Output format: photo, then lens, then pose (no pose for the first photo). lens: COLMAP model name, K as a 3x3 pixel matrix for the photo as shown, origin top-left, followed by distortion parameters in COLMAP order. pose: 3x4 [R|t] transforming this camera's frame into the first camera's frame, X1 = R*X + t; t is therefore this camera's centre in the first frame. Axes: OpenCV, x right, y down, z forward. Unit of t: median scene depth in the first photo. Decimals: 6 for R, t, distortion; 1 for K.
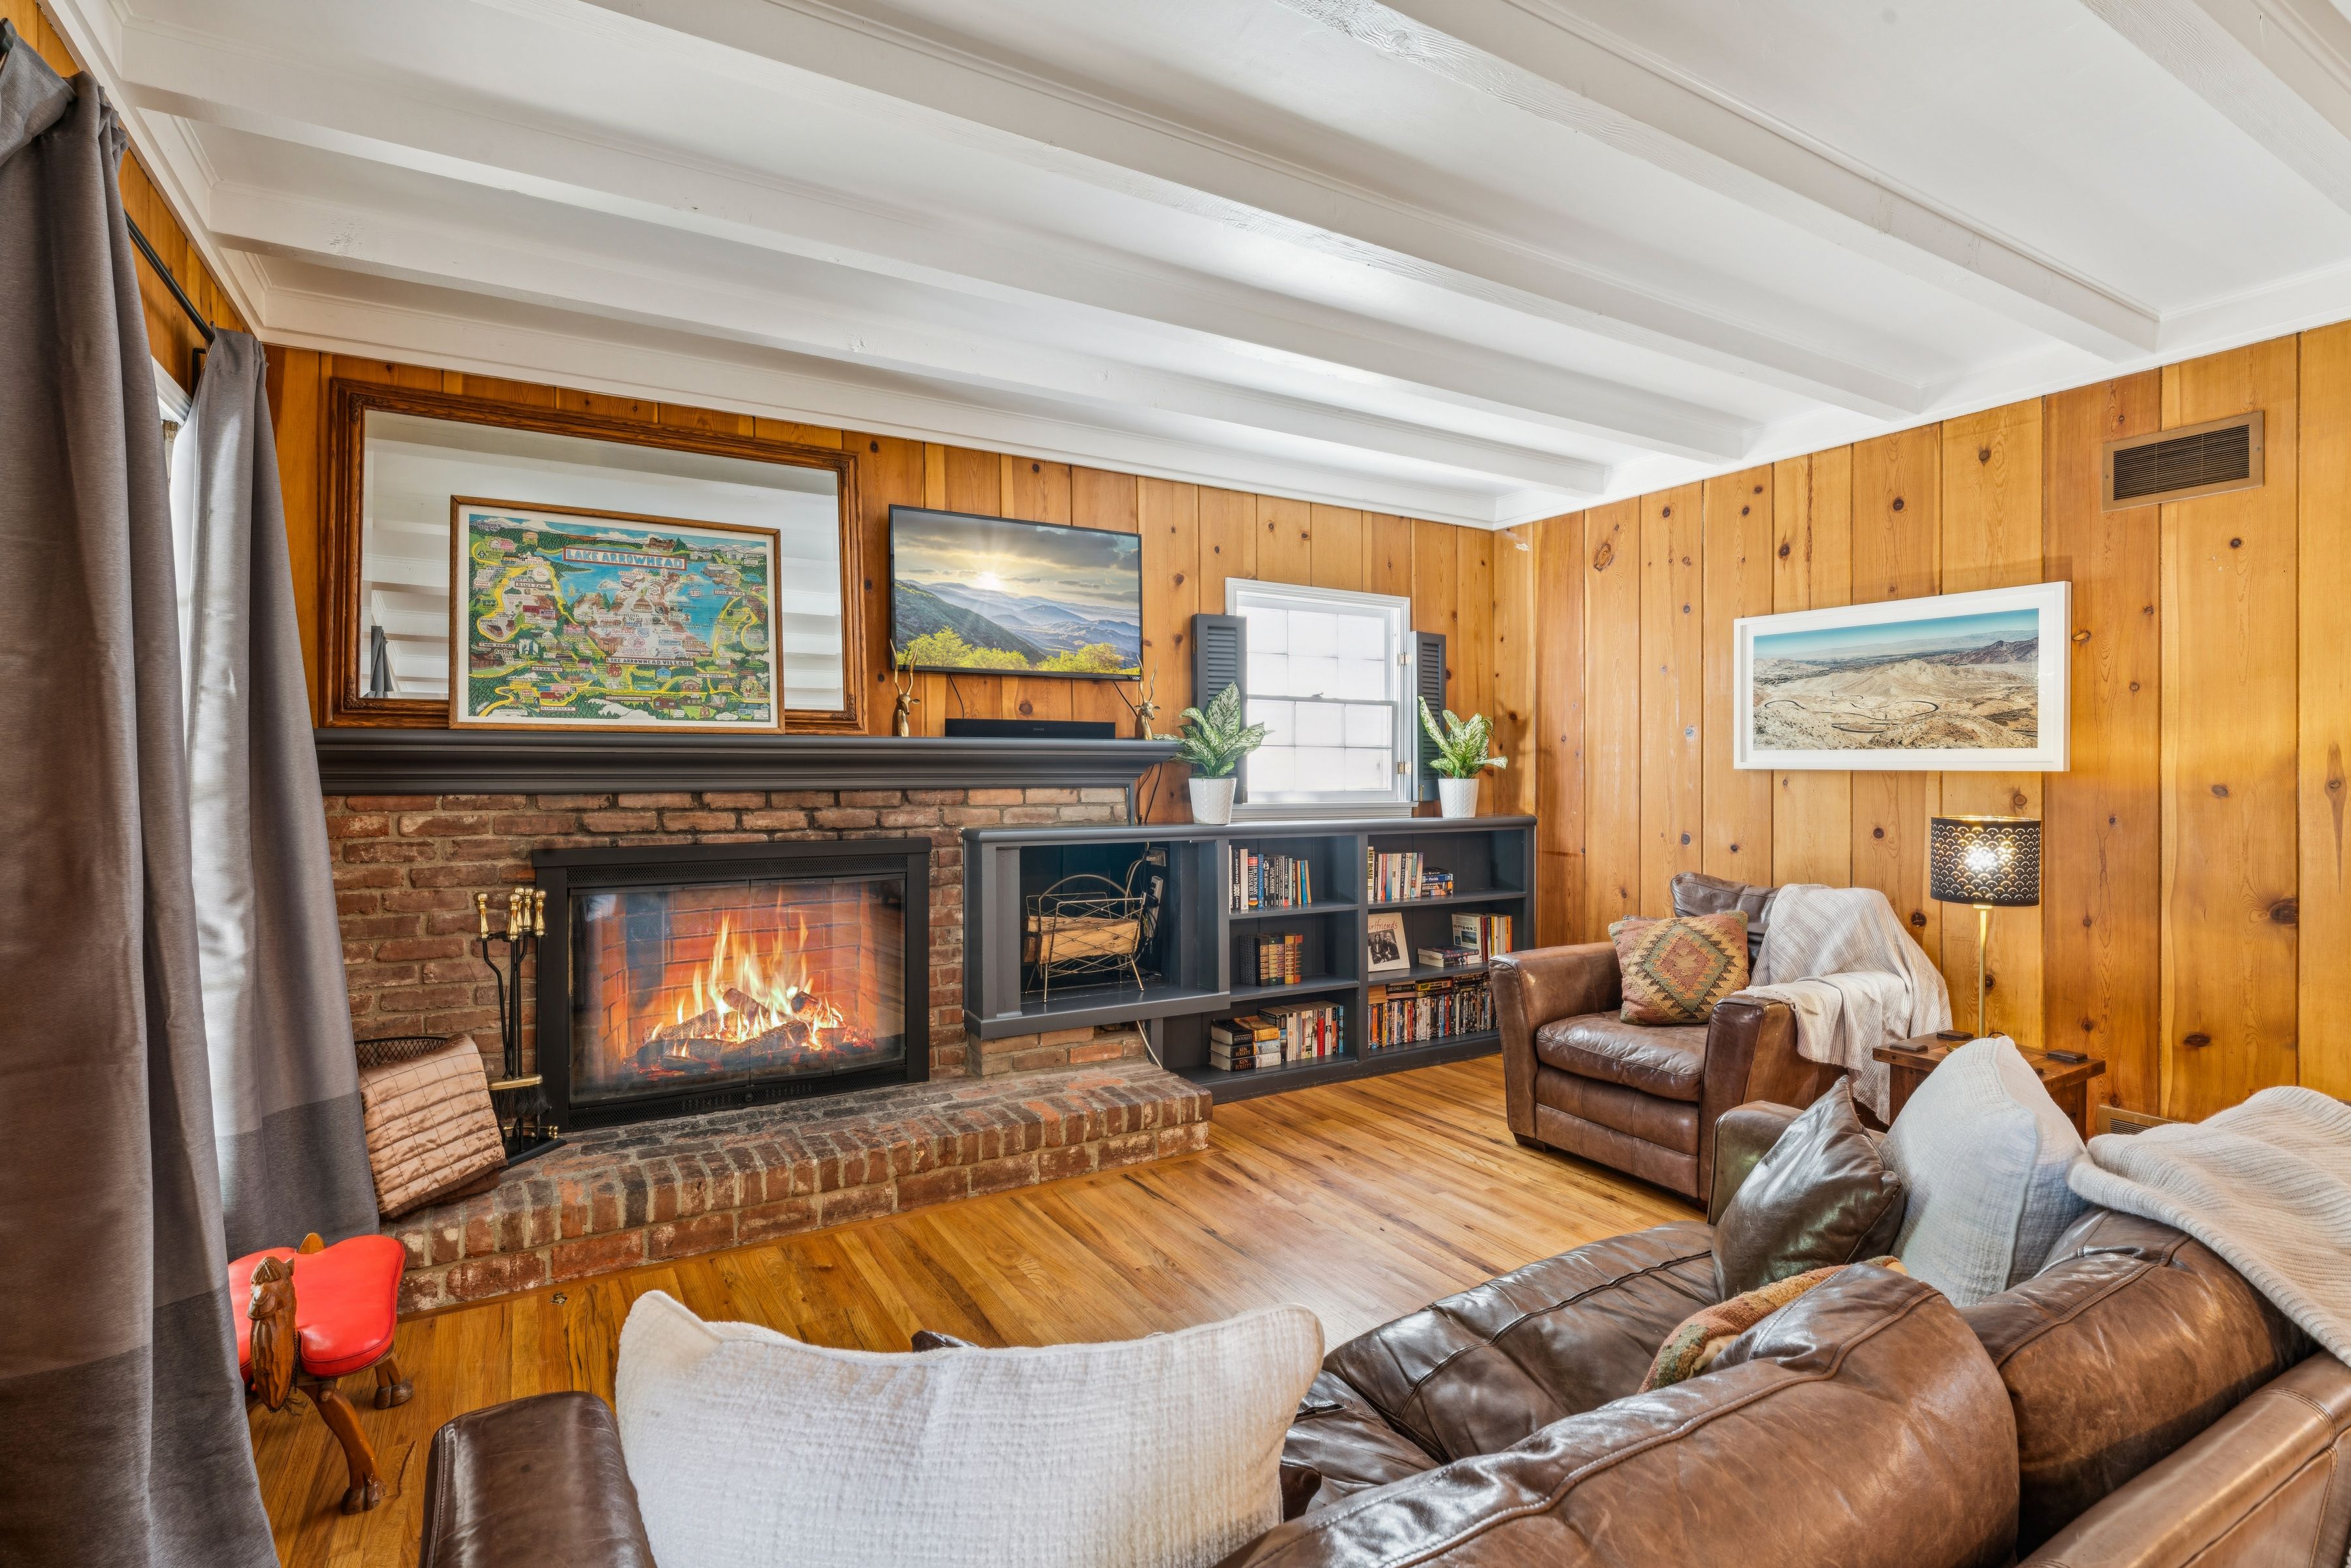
lens RADIAL K [[1104.7, 0, 1168.9], [0, 1104.7, 776.6], [0, 0, 1]] dist [-0.005804, -0.000366]
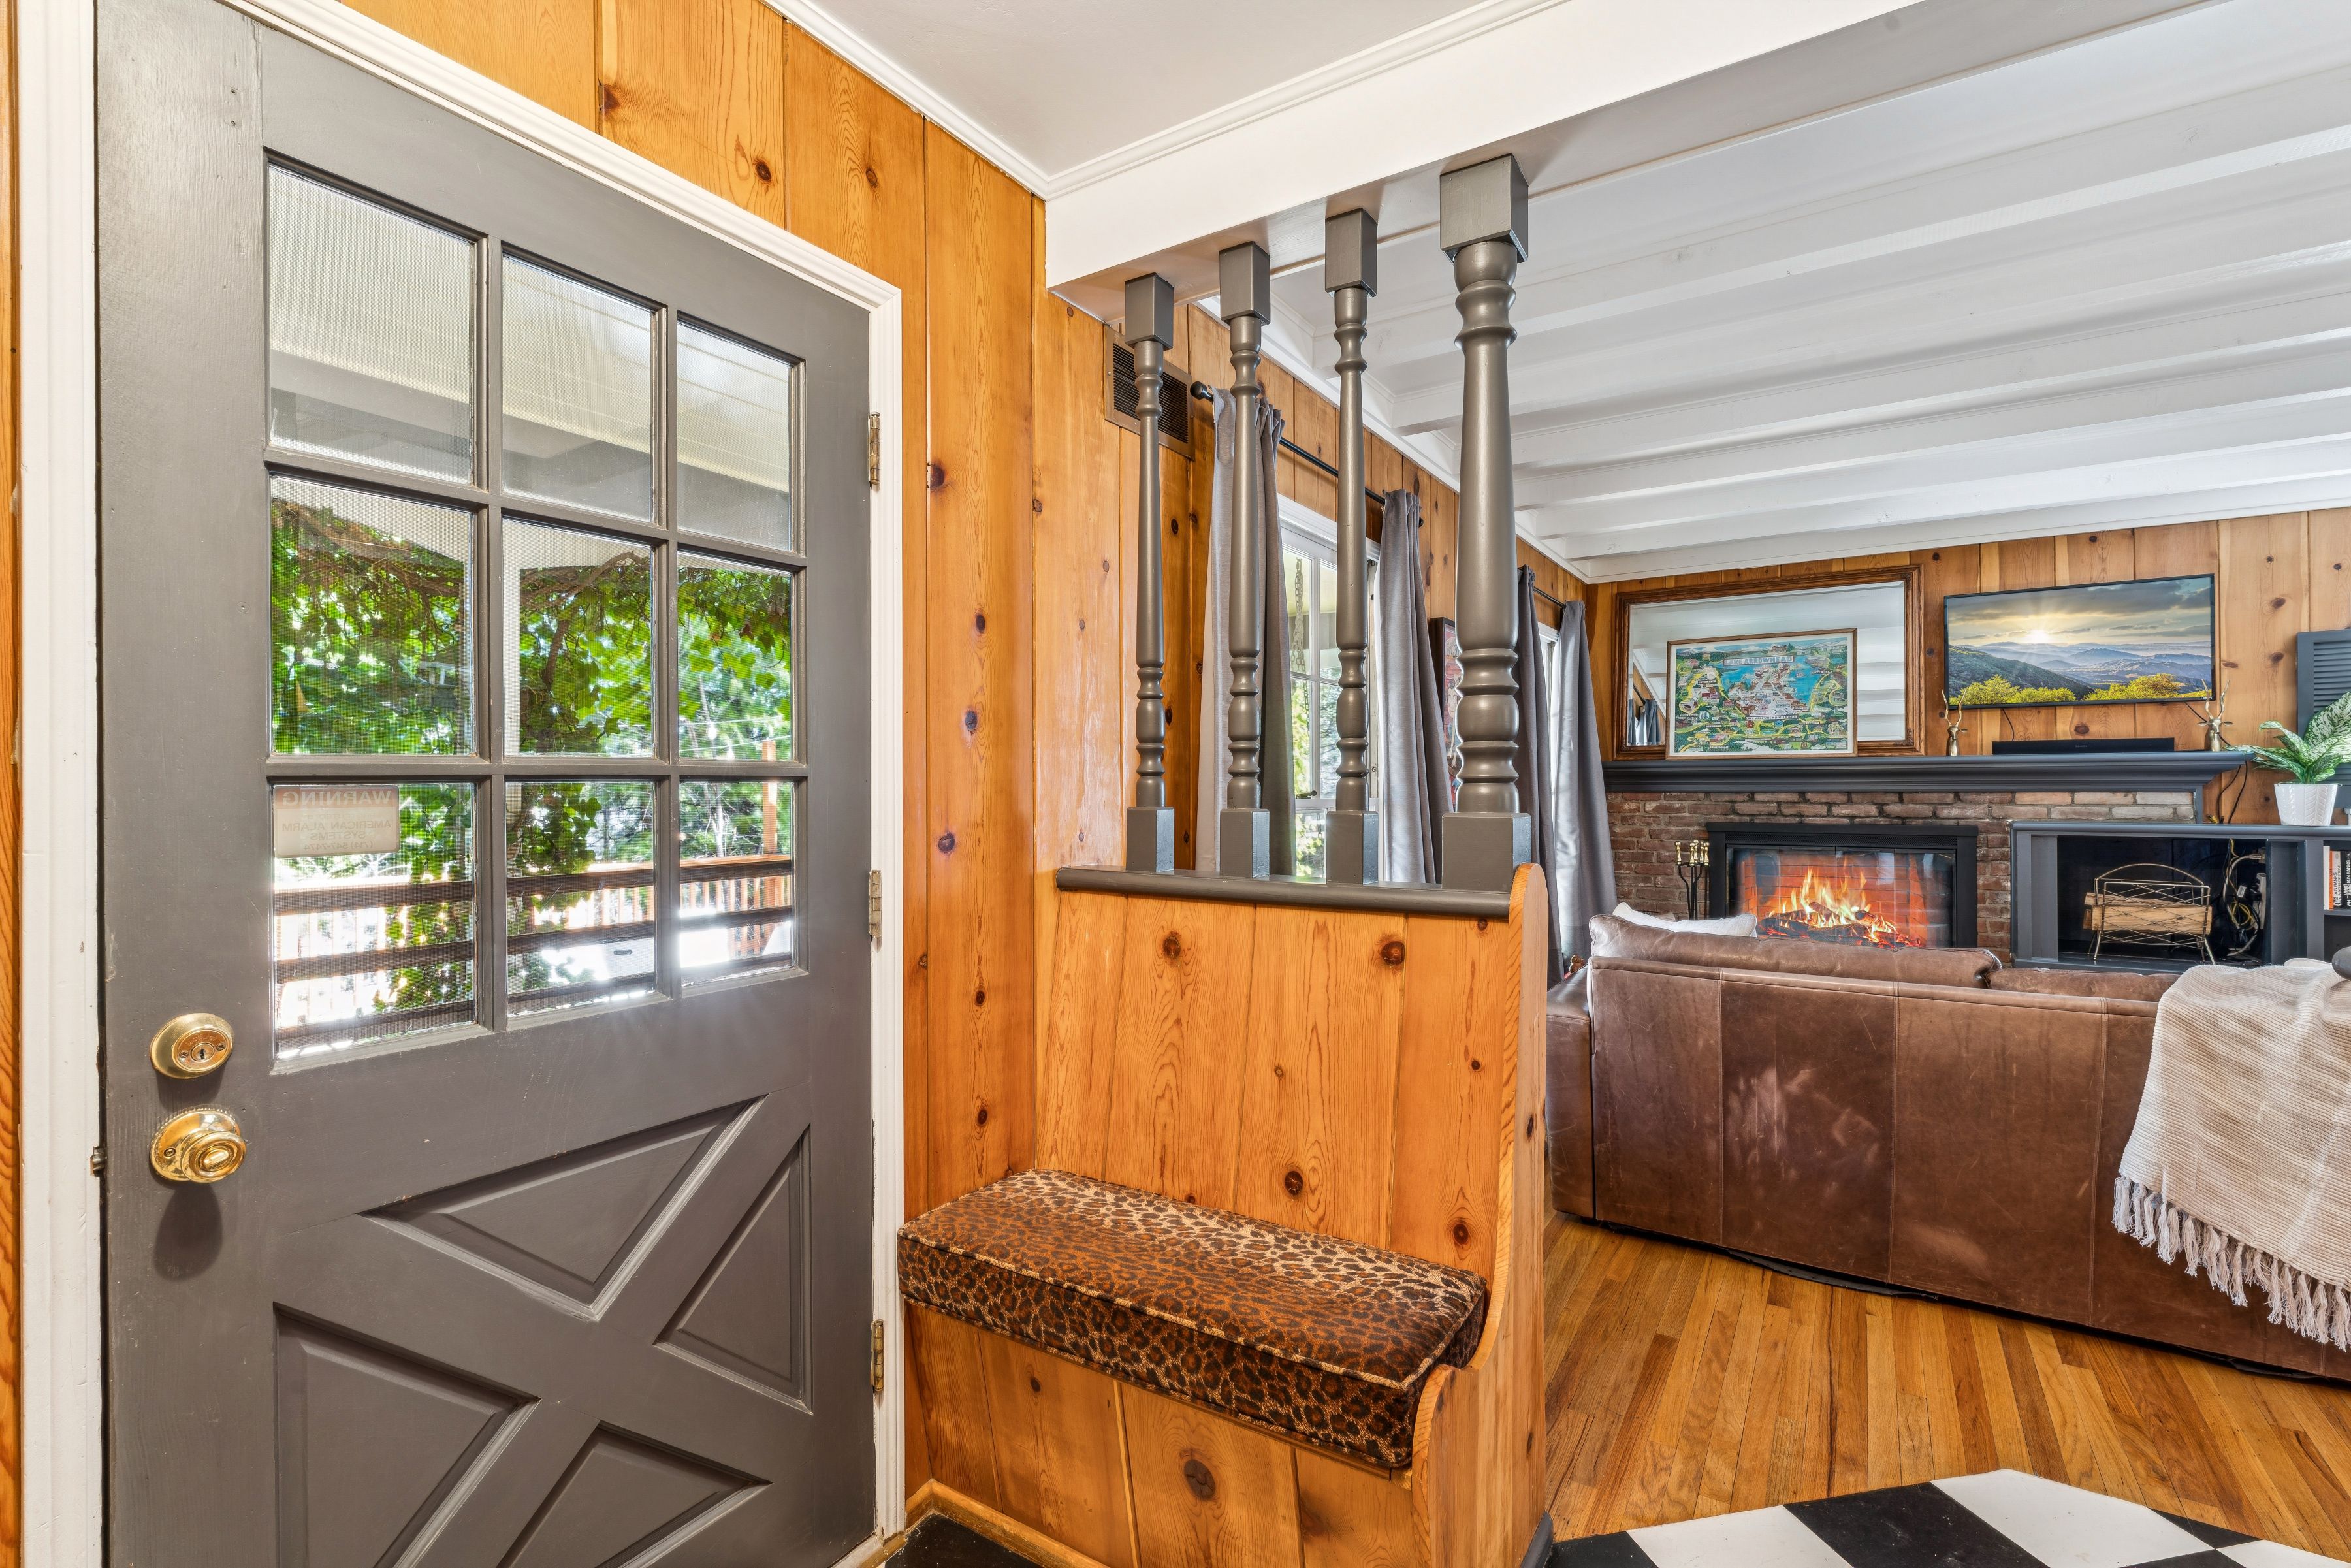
lens RADIAL K [[1063.6, 0, 1175.5], [0, 1063.6, 784.0], [0, 0, 1]] dist [-0.001081, 0.001126]
pose [[0.450329, -0.000137, -0.892863, 0.536667], [0.001553, 0.999999, 0.000629, -0.001183], [0.892861, -0.001670, 0.450329, -0.531846]]
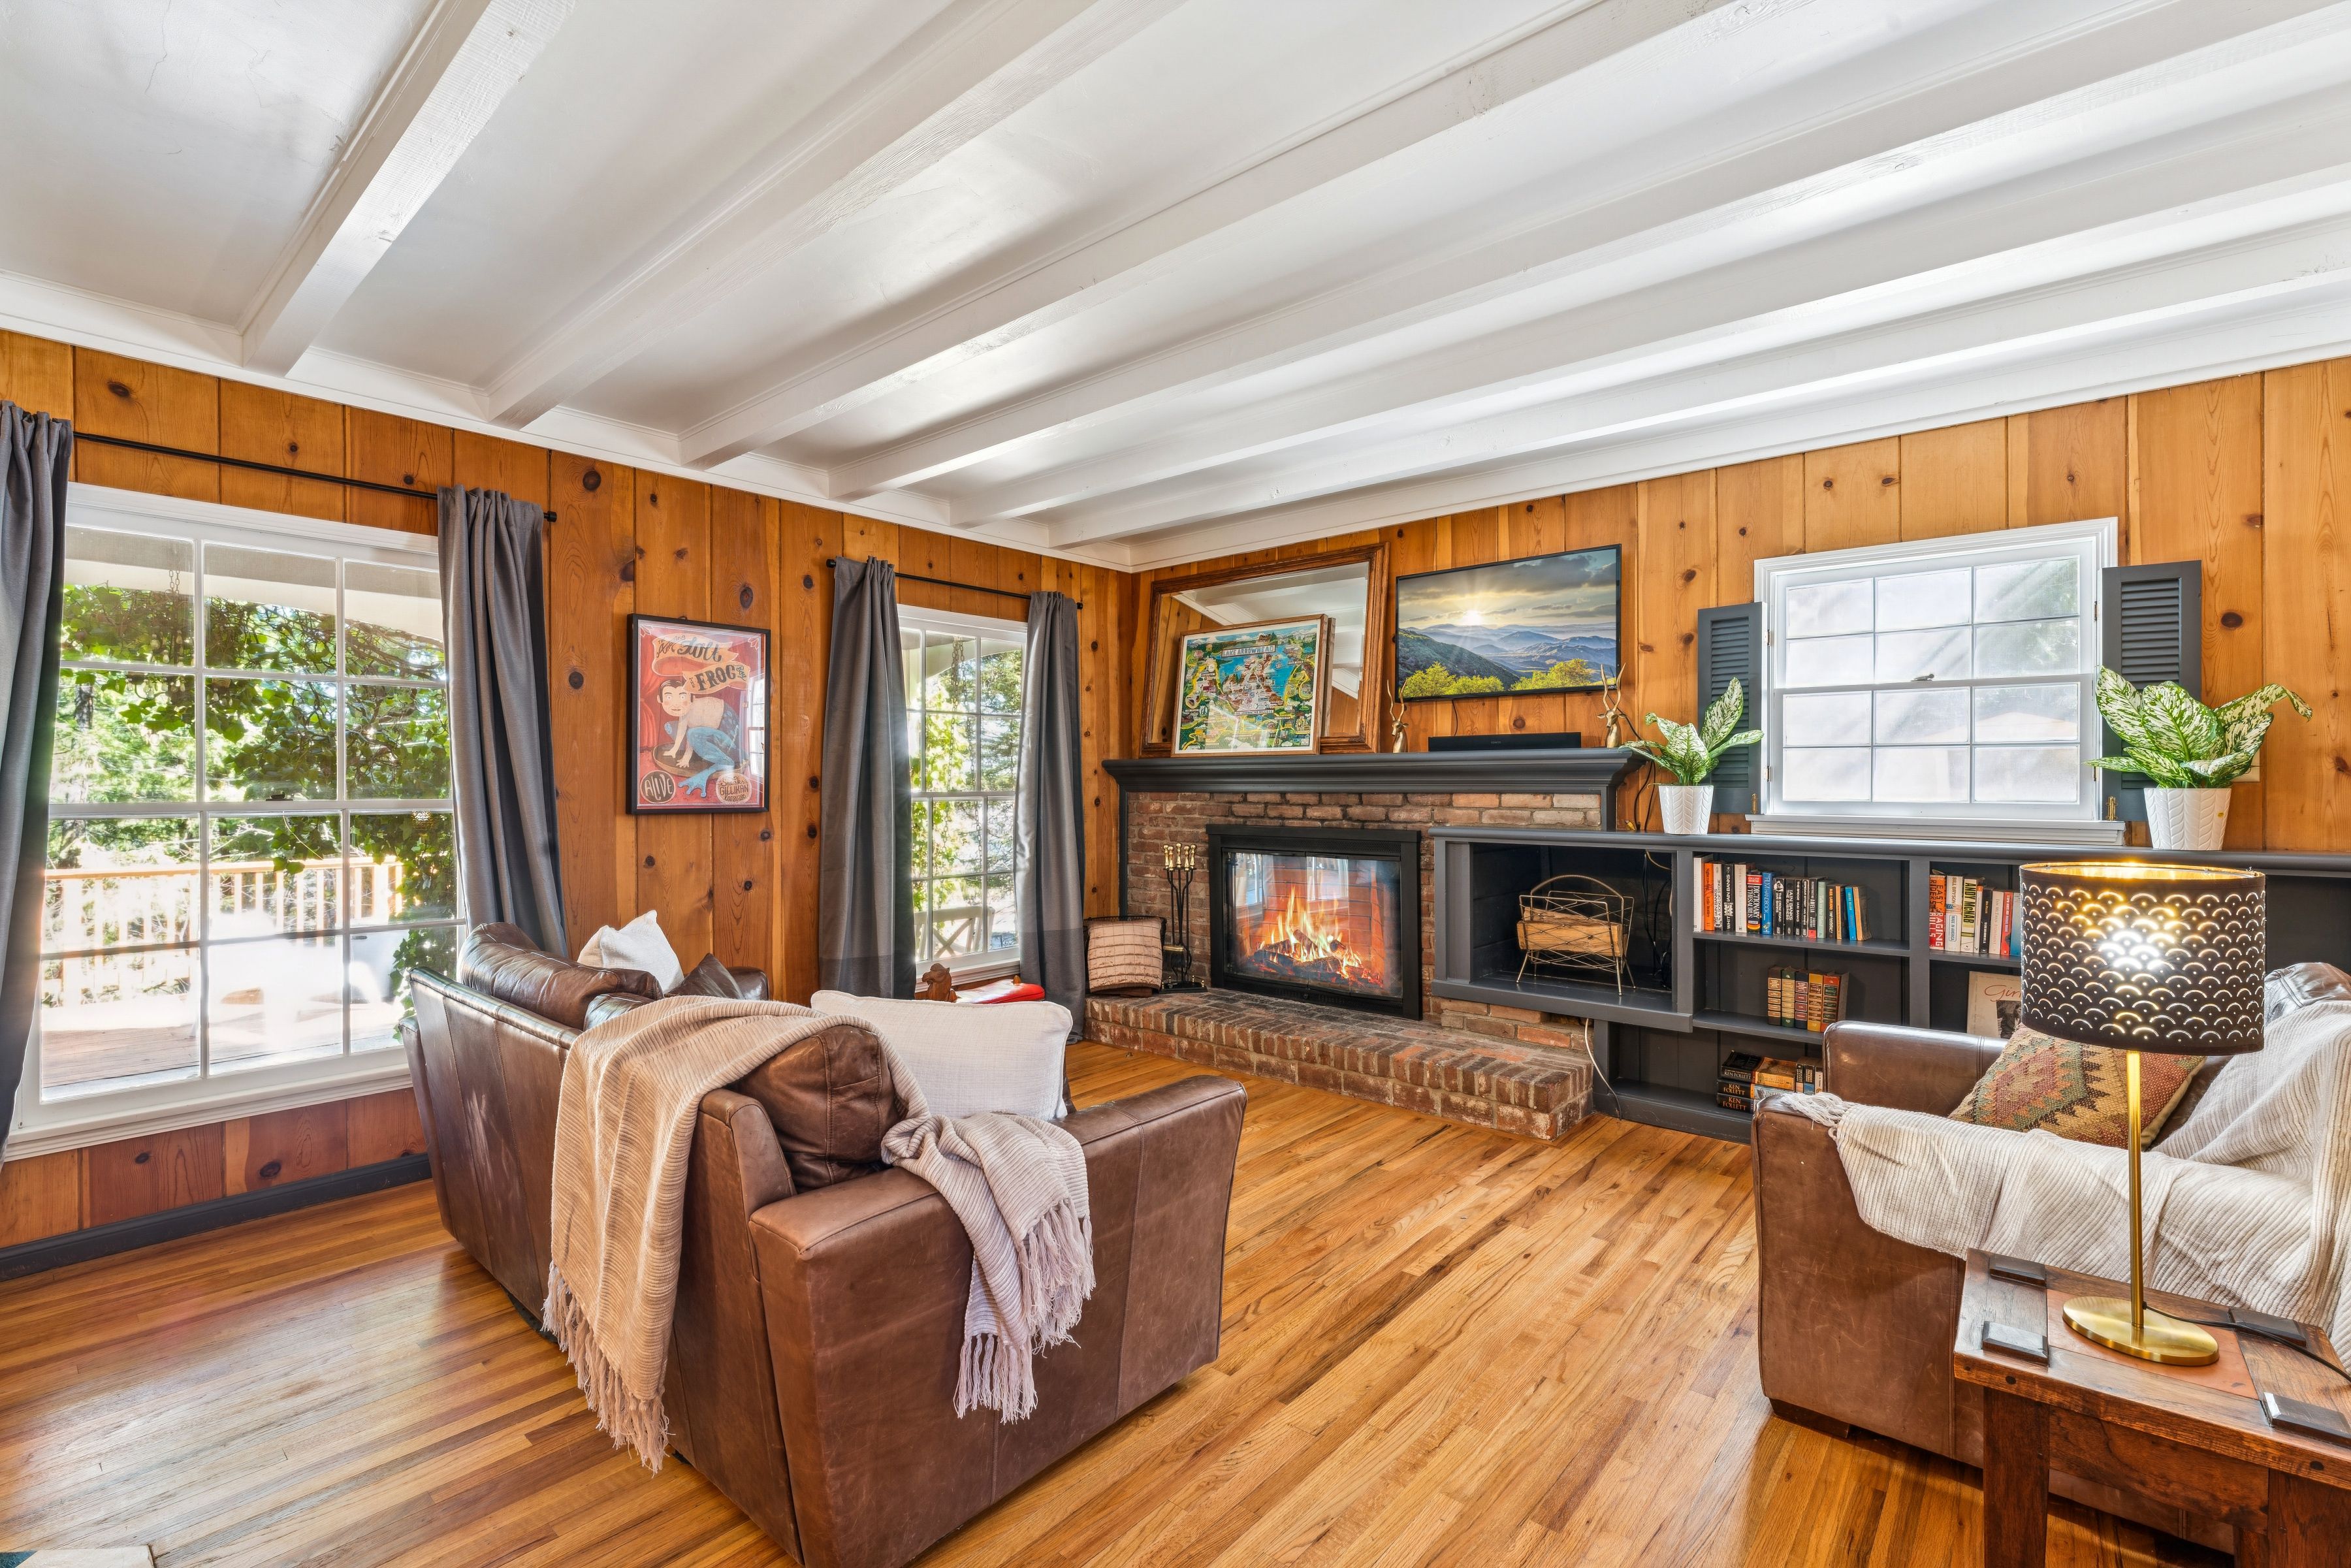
lens RADIAL K [[1045.6, 0, 1175.5], [0, 1045.6, 784.0], [0, 0, 1]] dist [-0.000281, 0.000022]
pose [[0.326956, 0.003992, -0.945031, 0.833362], [0.001175, 0.999989, 0.004631, -0.004949], [0.945039, -0.002624, 0.326948, 0.336738]]
